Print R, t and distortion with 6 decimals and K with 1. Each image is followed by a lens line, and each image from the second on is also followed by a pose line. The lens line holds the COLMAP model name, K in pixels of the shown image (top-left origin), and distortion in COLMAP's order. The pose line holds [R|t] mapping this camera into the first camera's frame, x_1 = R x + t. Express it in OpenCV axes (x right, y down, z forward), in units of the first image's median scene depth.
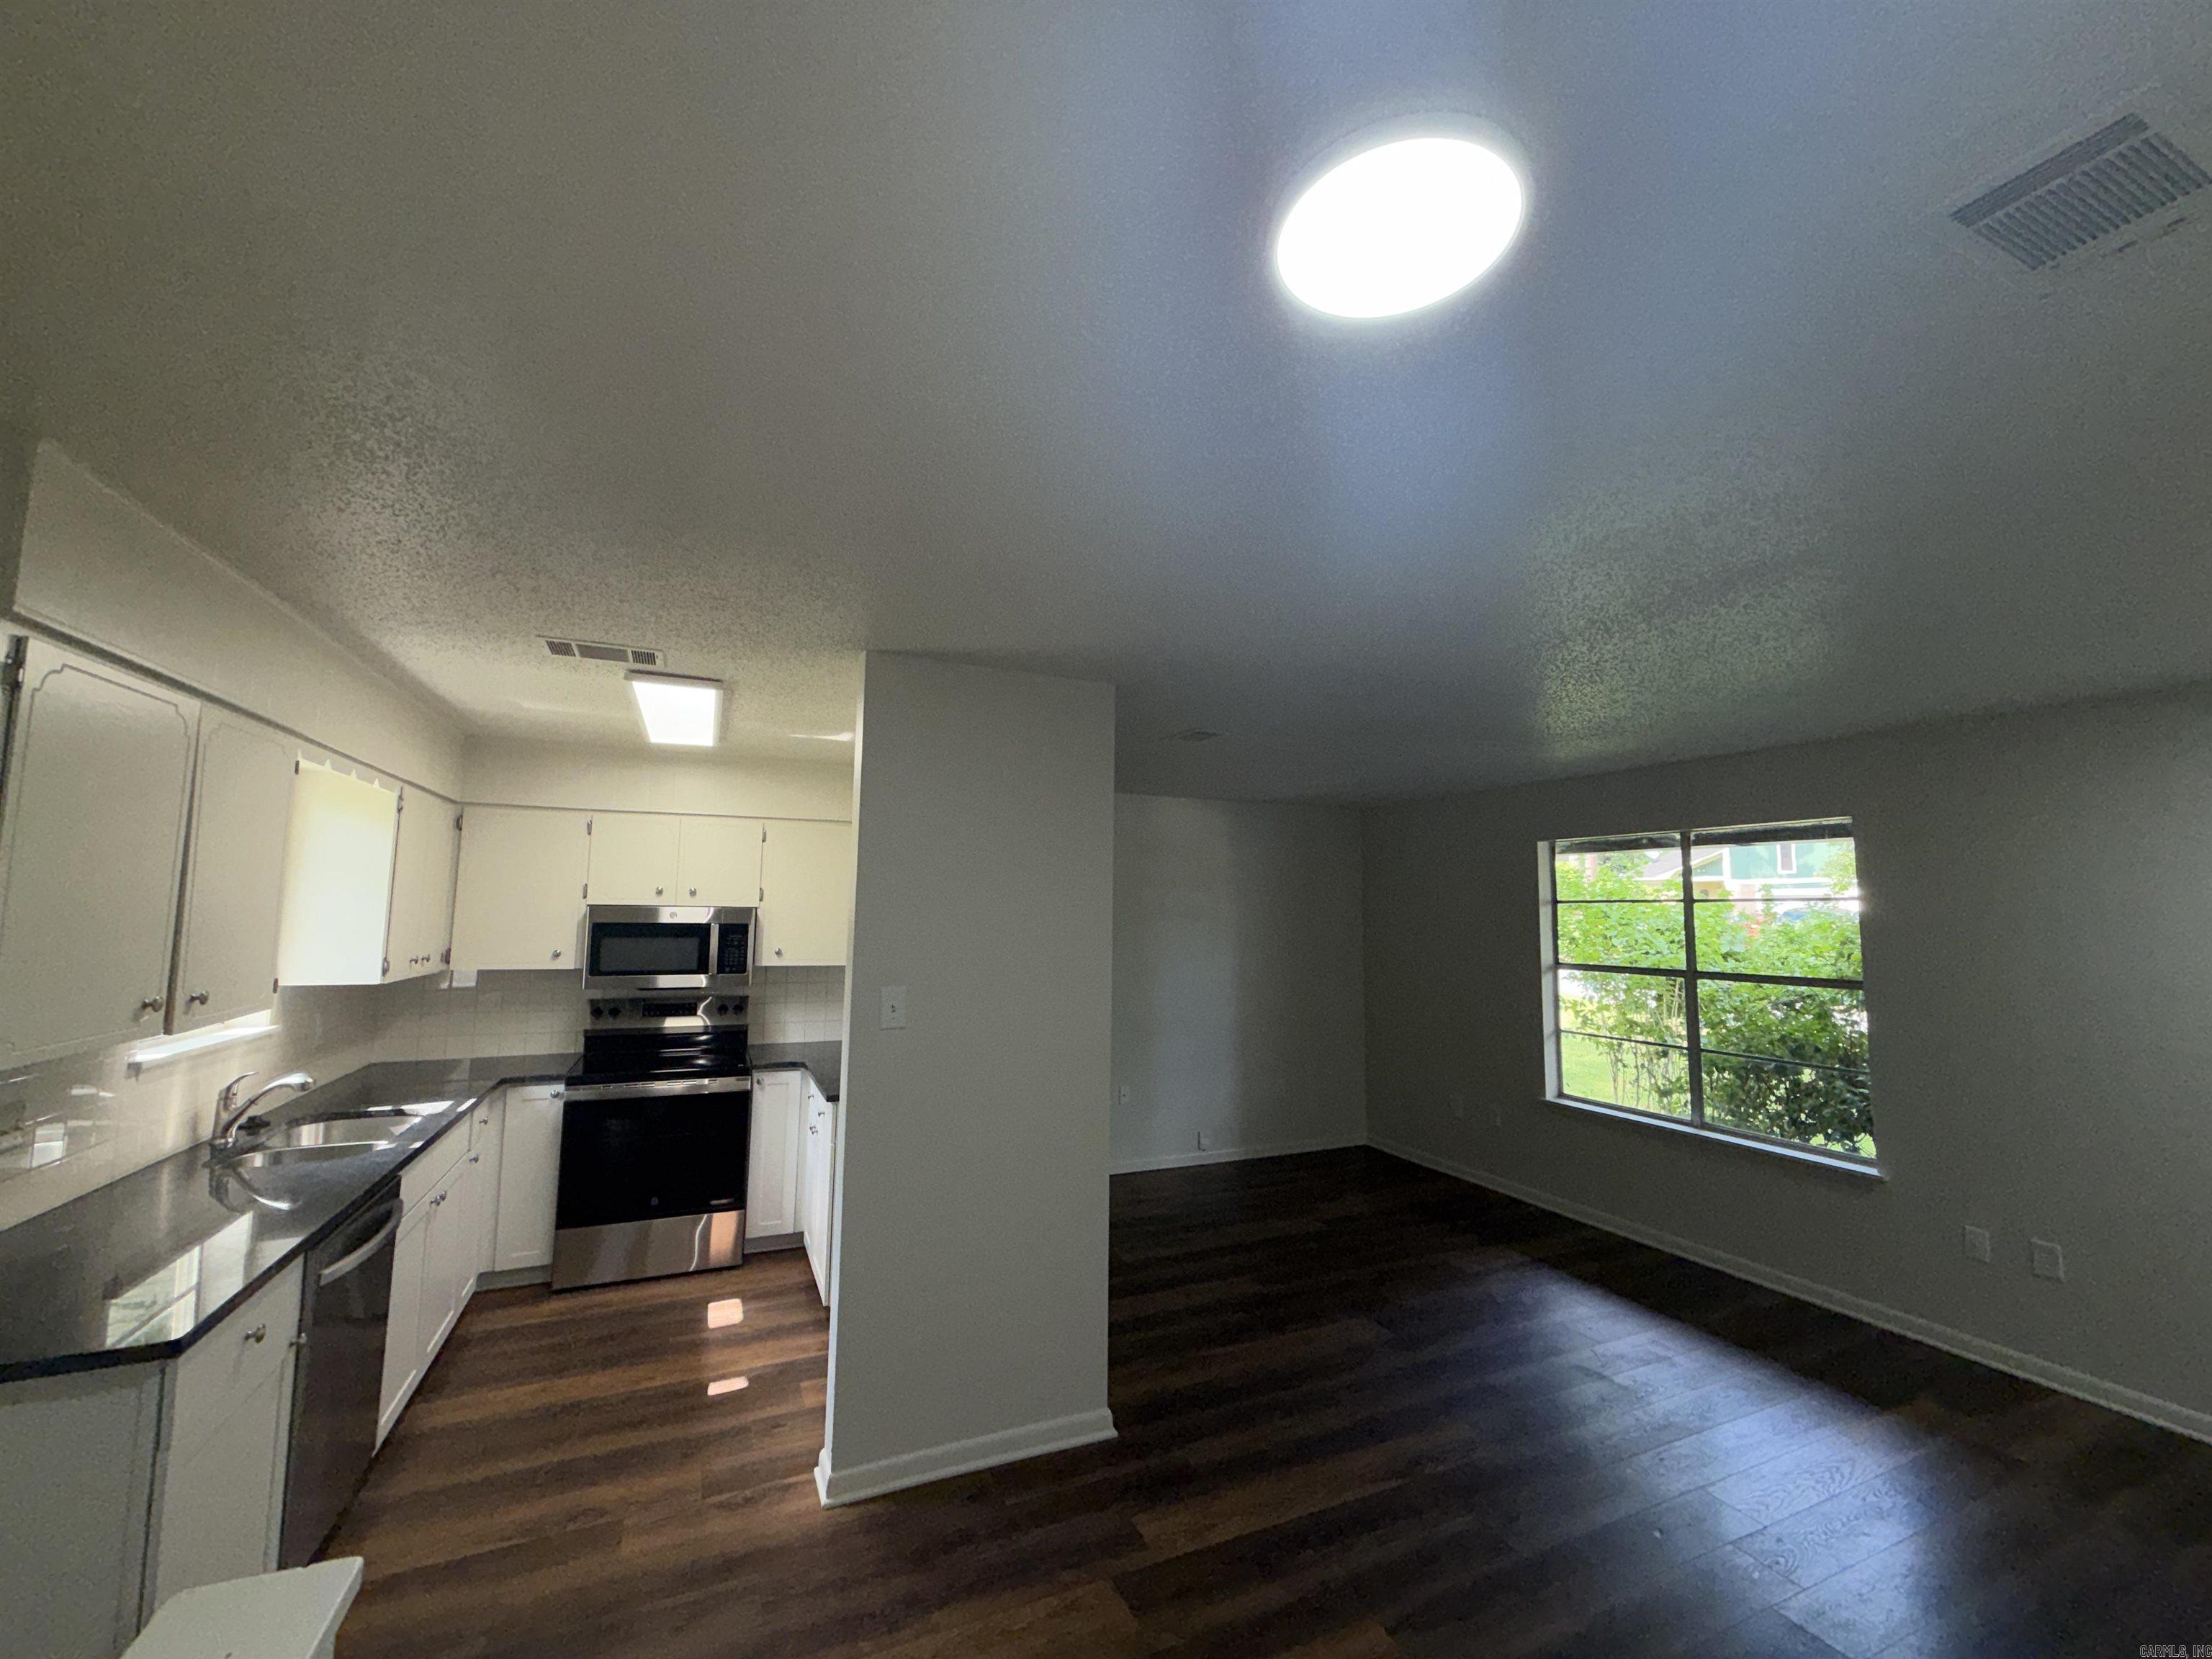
lens RADIAL K [[882.6, 0, 1099.4], [0, 882.6, 832.2], [0, 0, 1]] dist [0.000524, -0.000057]
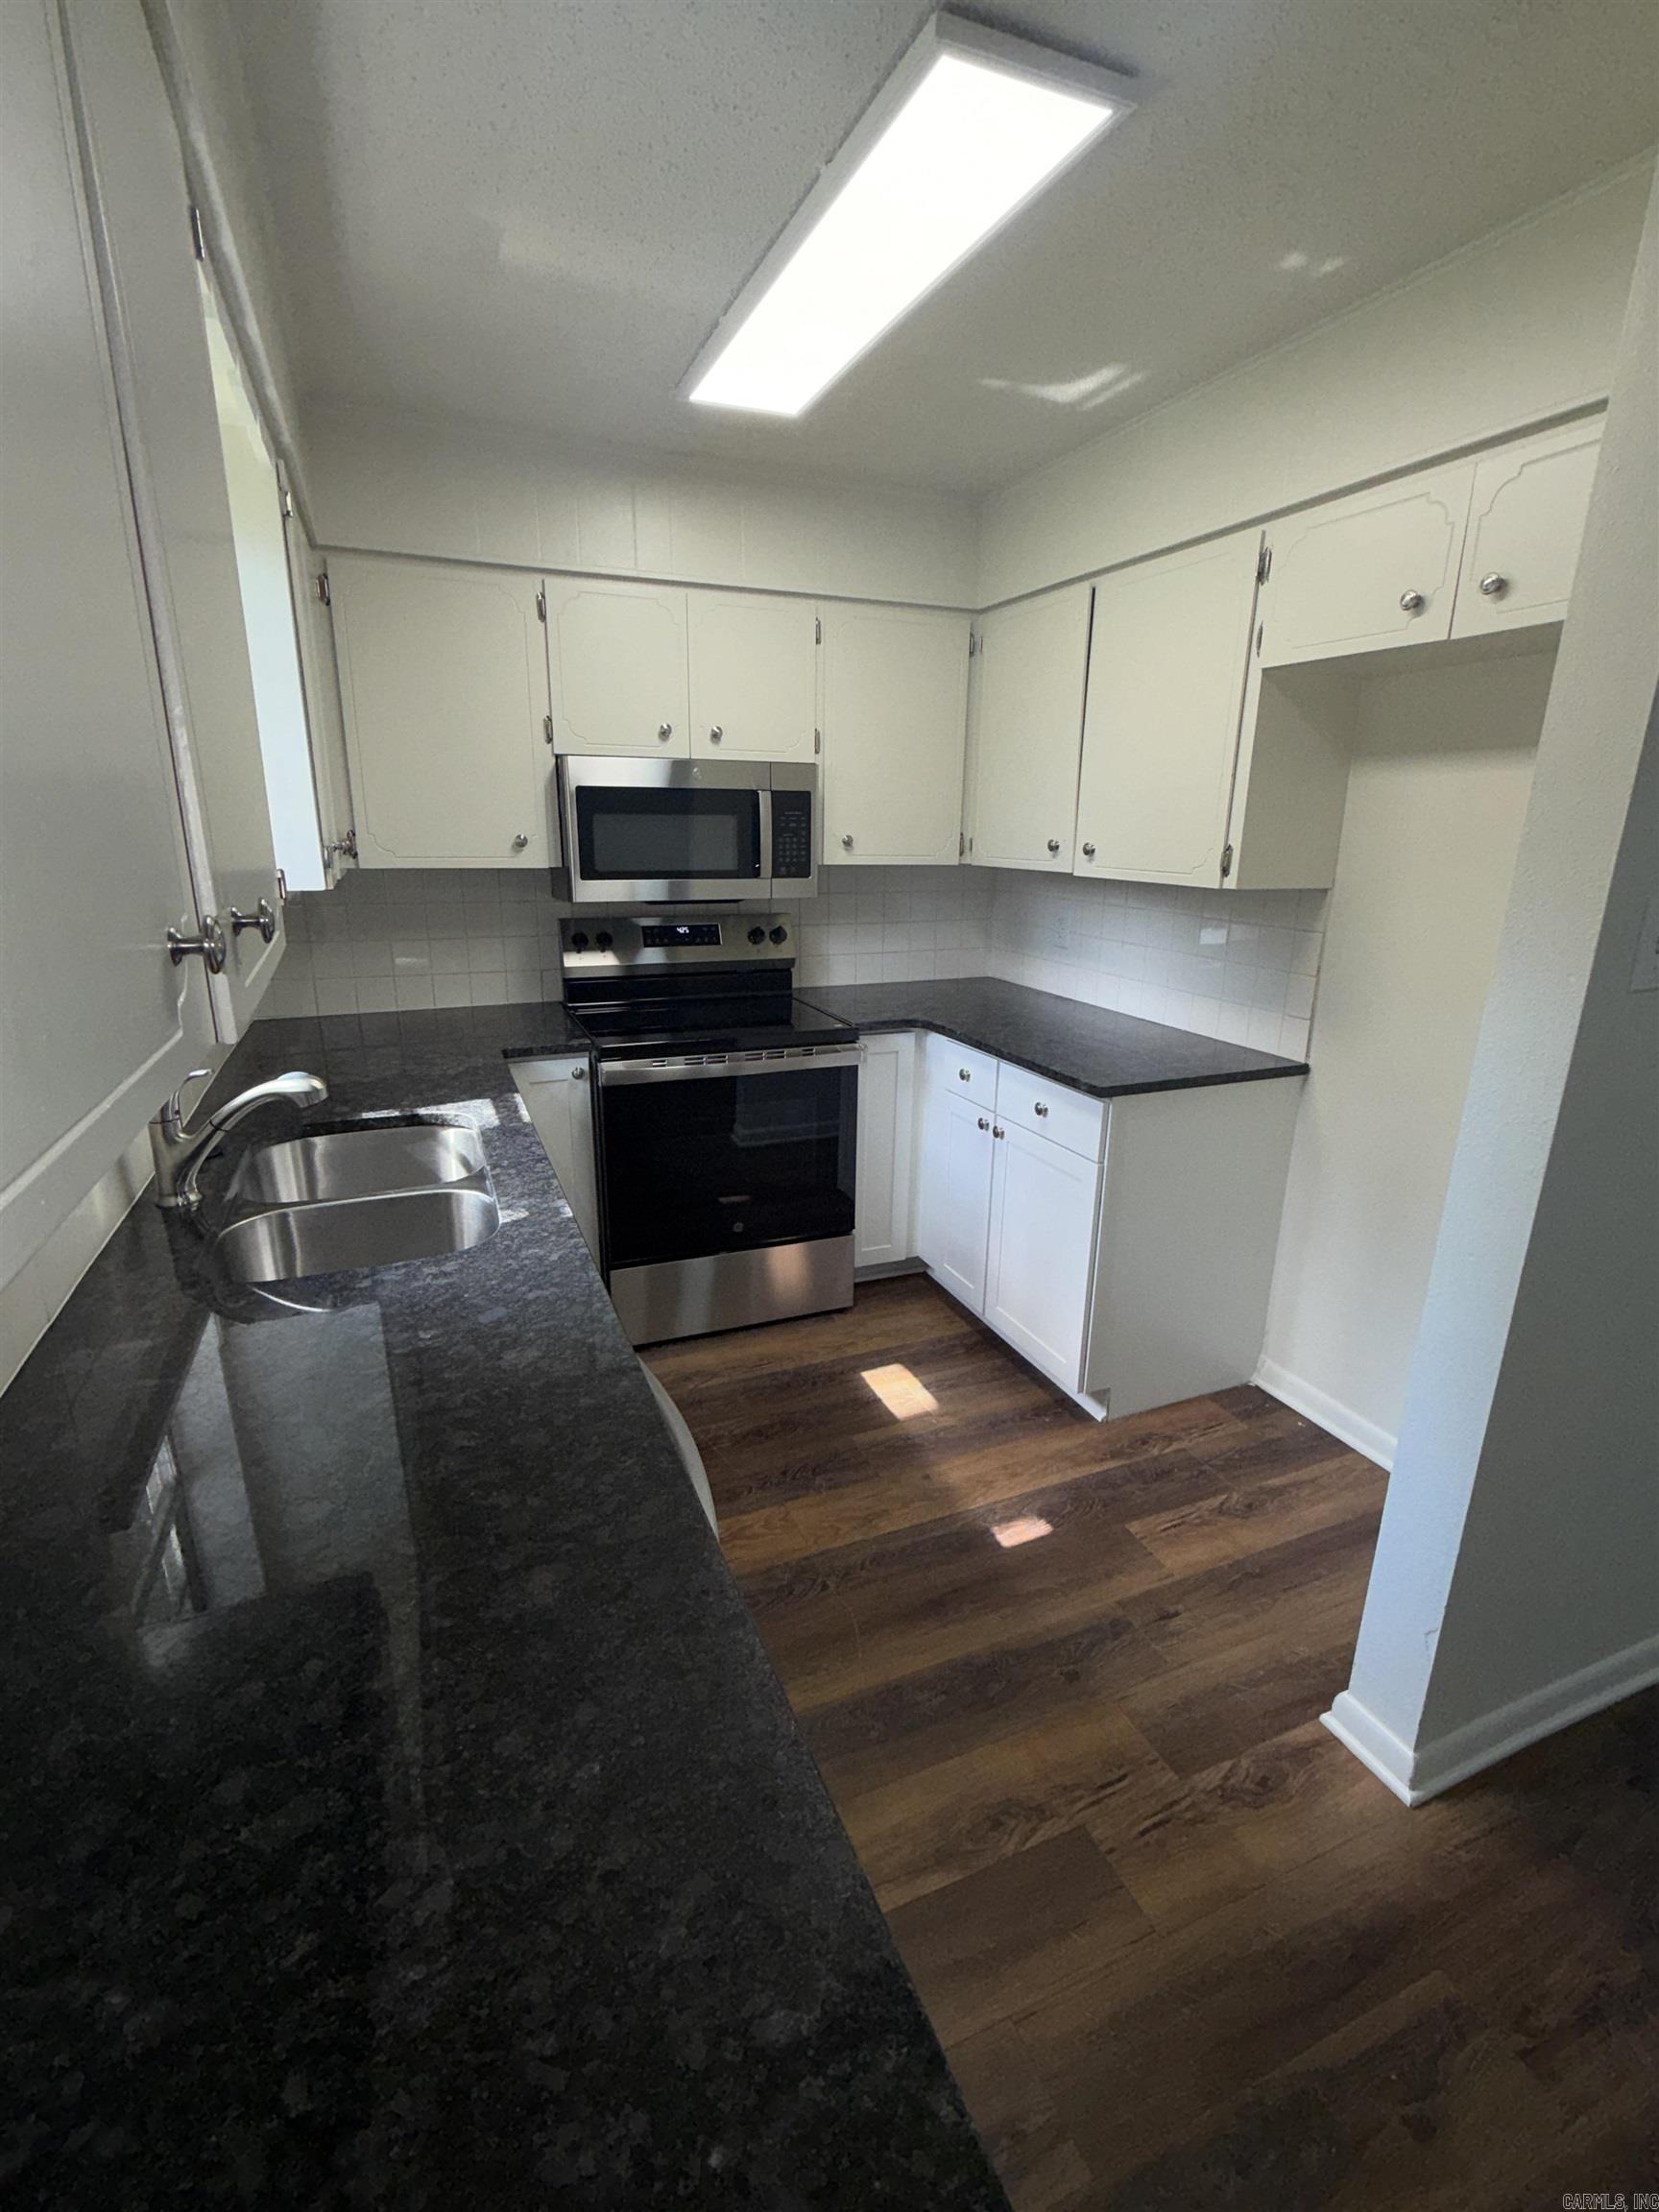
lens RADIAL K [[1002.9, 0, 826.2], [0, 1002.9, 1105.2], [0, 0, 1]] dist [-0.002027, -0.000637]
pose [[0.999699, 0.006665, -0.023616, -0.449281], [0.002379, 0.931552, 0.363600, 0.066732], [0.024423, -0.363546, 0.931256, 0.361842]]
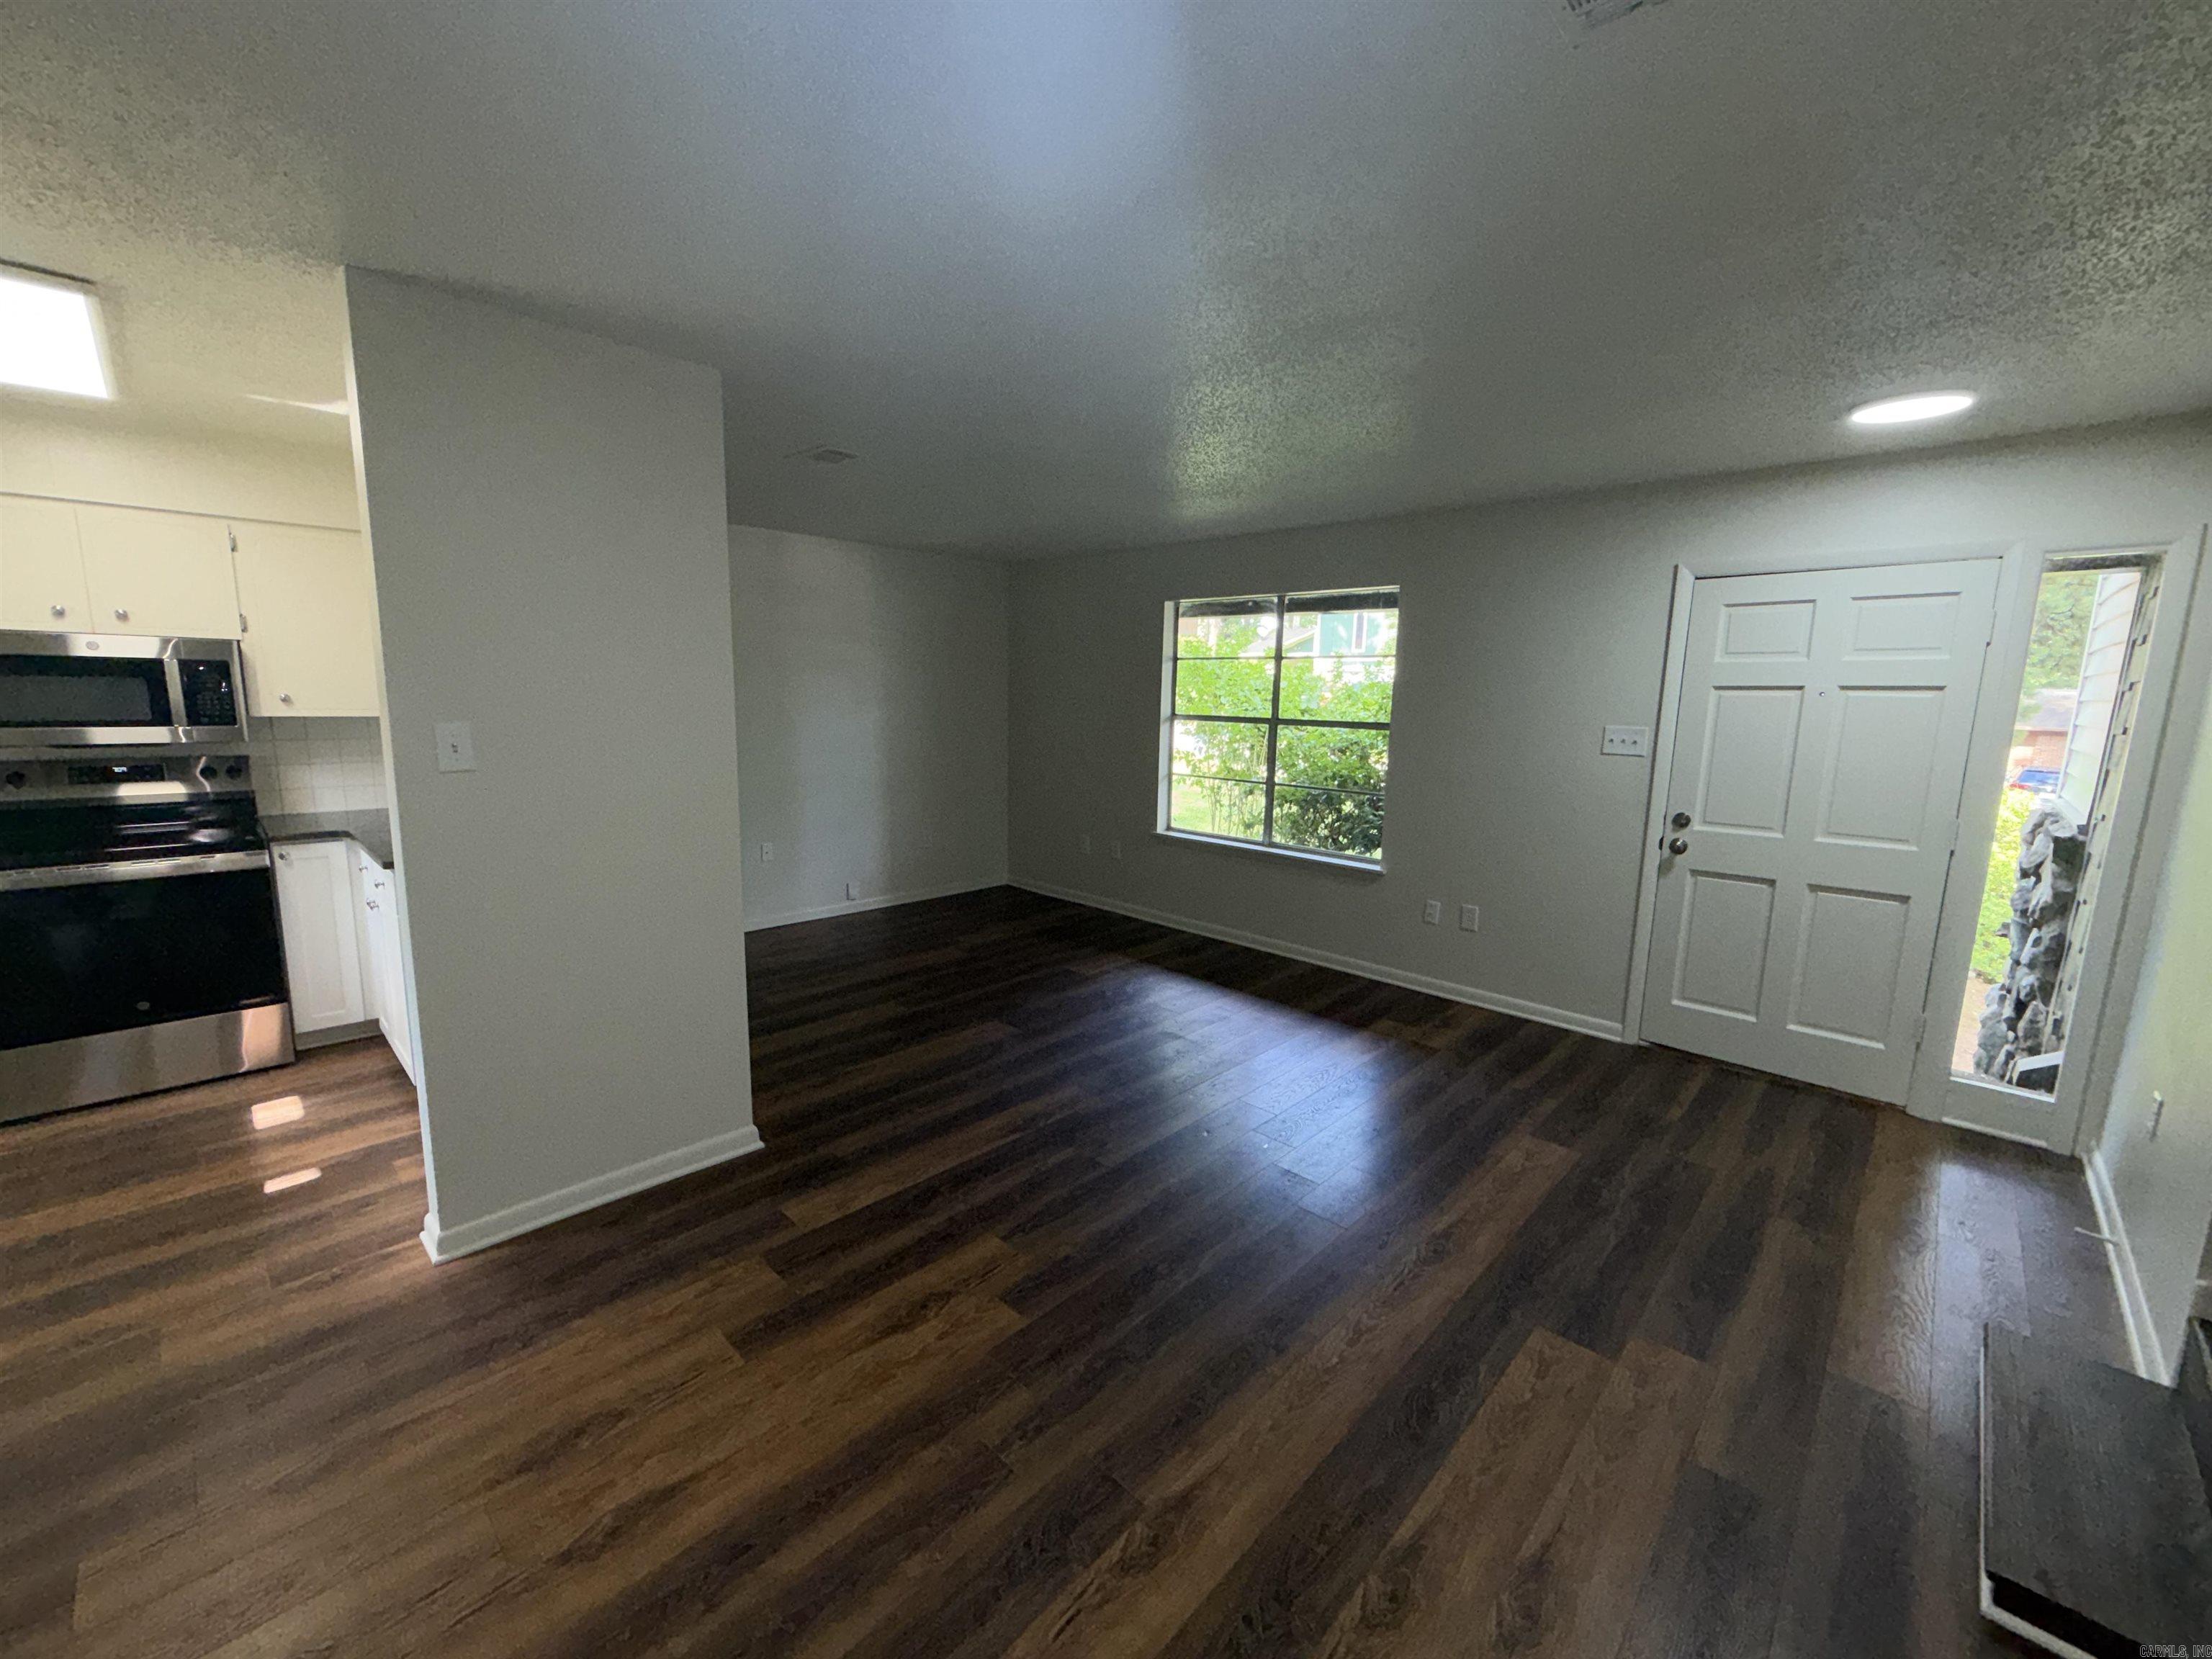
lens RADIAL K [[882.6, 0, 1099.4], [0, 882.6, 832.2], [0, 0, 1]] dist [0.000524, -0.000057]
pose [[0.928140, -0.050916, 0.368732, 0.016810], [-0.045260, 0.967814, 0.247564, 0.028777], [-0.369469, -0.246463, 0.895963, -0.003442]]
